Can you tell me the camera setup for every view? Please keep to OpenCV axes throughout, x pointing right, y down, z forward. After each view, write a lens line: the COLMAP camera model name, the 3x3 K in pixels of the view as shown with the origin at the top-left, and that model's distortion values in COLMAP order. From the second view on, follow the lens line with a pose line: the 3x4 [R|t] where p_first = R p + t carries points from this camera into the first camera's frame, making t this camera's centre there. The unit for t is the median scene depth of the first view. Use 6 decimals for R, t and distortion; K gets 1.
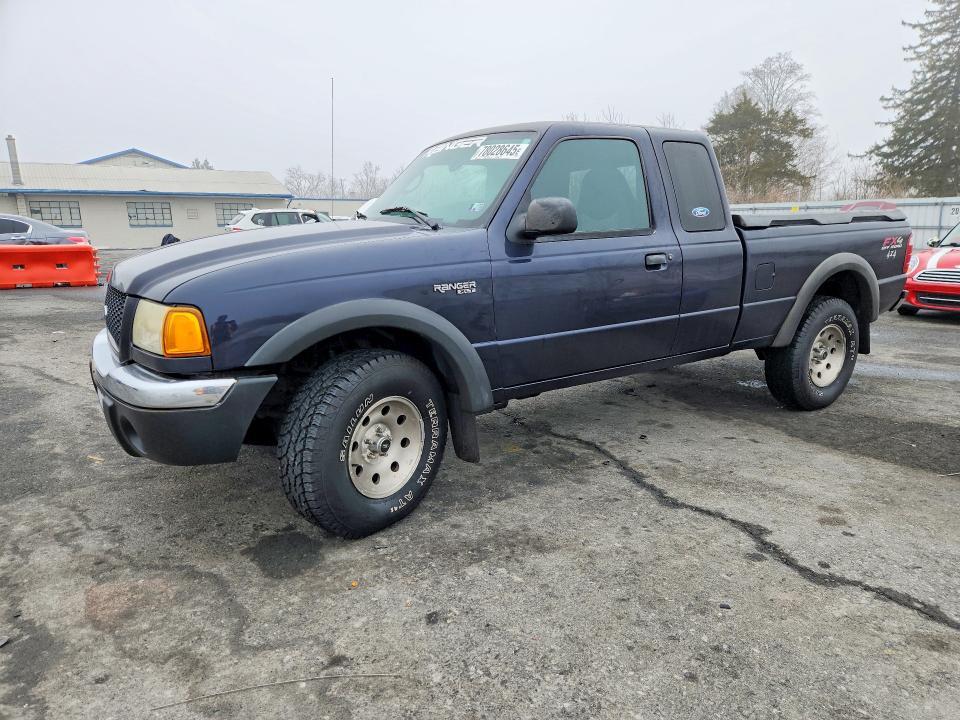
lens RADIAL K [[651.9, 0, 488.1], [0, 651.9, 363.1], [0, 0, 1]] dist [0.071474, -0.061201]
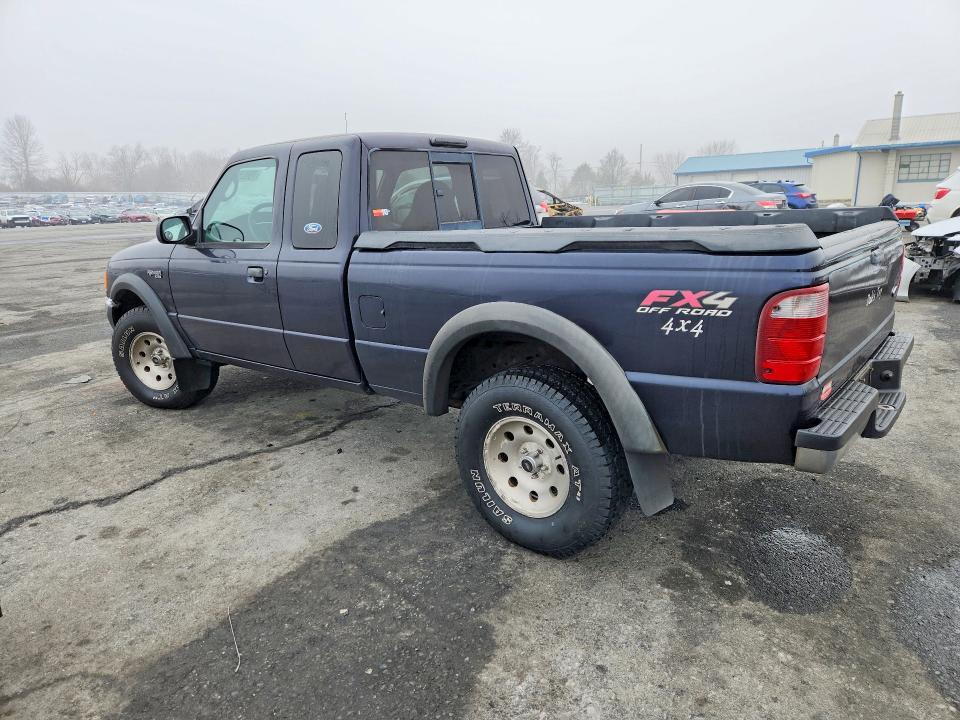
lens RADIAL K [[651.9, 0, 488.1], [0, 651.9, 363.1], [0, 0, 1]] dist [0.071474, -0.061201]
pose [[0.291772, 0.239218, -0.926091, 1.321748], [-0.168400, 0.965943, 0.196456, -0.275215], [0.941547, 0.098633, 0.322119, 0.978551]]
